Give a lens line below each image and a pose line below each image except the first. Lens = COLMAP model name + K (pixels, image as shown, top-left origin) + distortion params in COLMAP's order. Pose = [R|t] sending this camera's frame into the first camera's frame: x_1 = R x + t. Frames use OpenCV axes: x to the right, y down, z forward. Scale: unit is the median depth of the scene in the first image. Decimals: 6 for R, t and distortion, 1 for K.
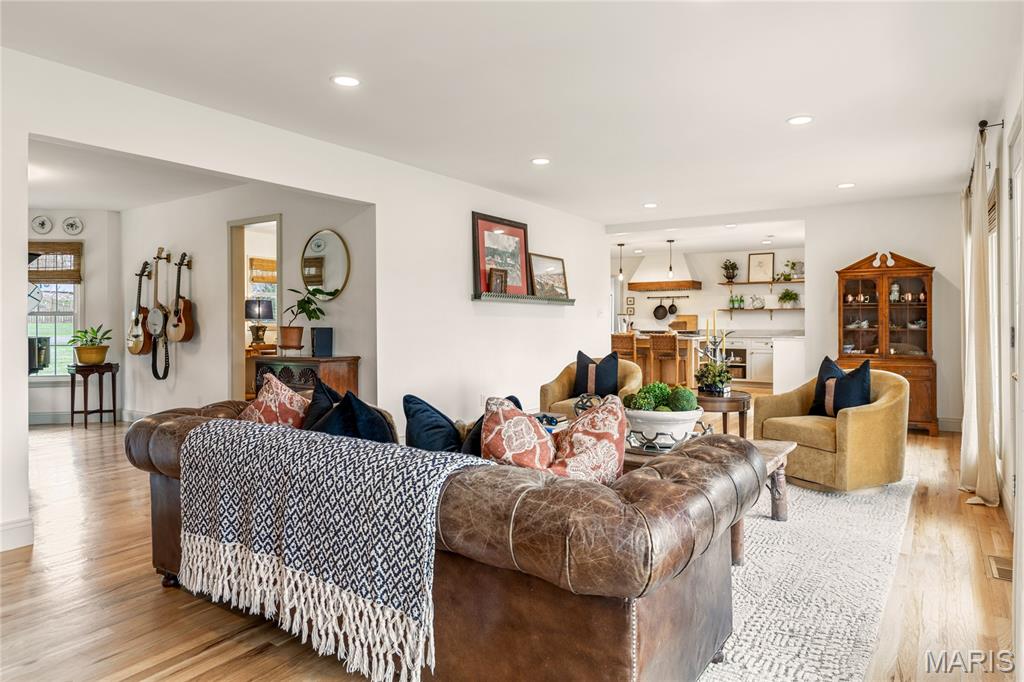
lens RADIAL K [[635.7, 0, 515.3], [0, 635.7, 335.4], [0, 0, 1]] dist [-0.000352, -0.000275]
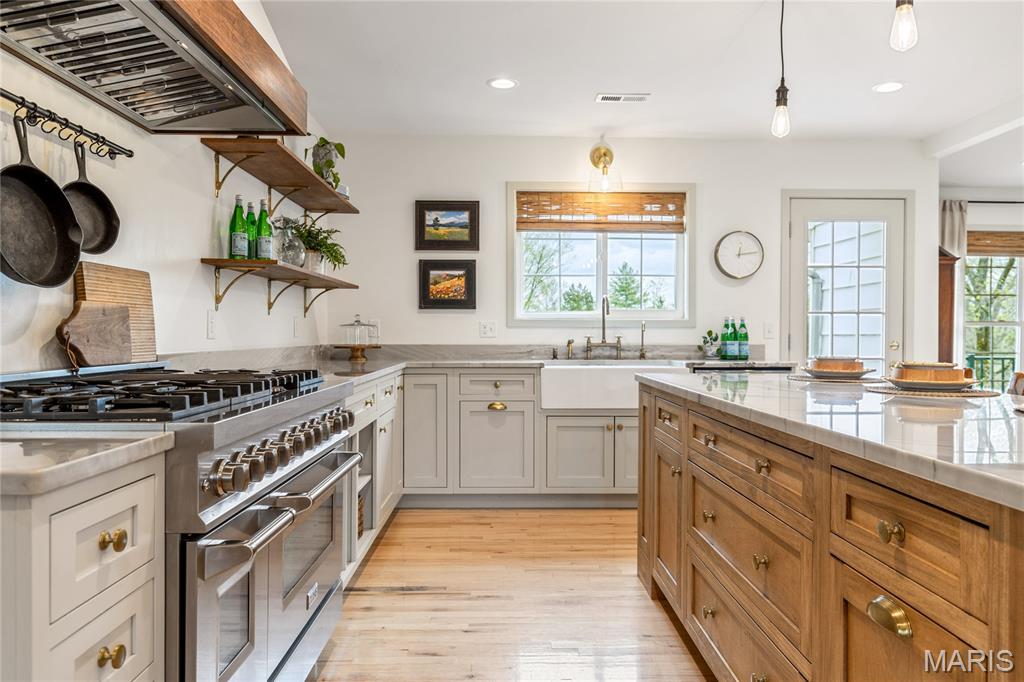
lens RADIAL K [[741.7, 0, 511.8], [0, 741.7, 334.0], [0, 0, 1]] dist [-0.000135, 0.000150]
pose [[-0.565201, -0.002872, 0.824948, 0.065356], [0.010081, 0.999895, 0.010389, -0.017516], [-0.824891, 0.014188, -0.565113, 1.115650]]
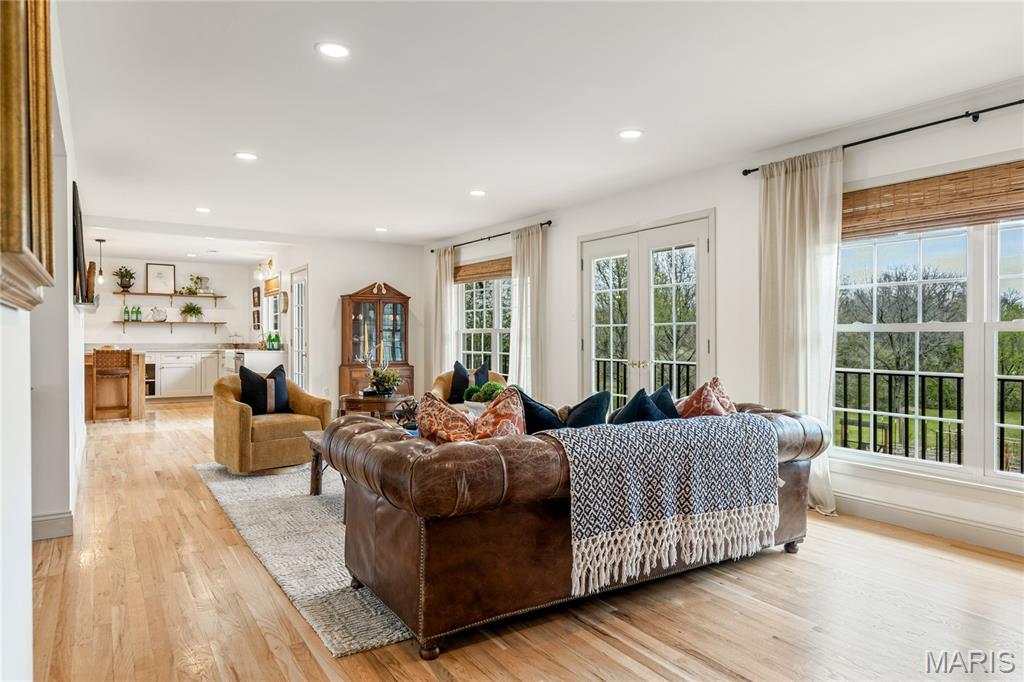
lens RADIAL K [[627.9, 0, 514.1], [0, 627.9, 363.1], [0, 0, 1]] dist [-0.000126, -0.000356]
pose [[0.393118, -0.033629, 0.918873, -0.284960], [0.013874, 0.999434, 0.030641, -0.000945], [-0.919383, 0.000703, 0.393362, 0.136399]]
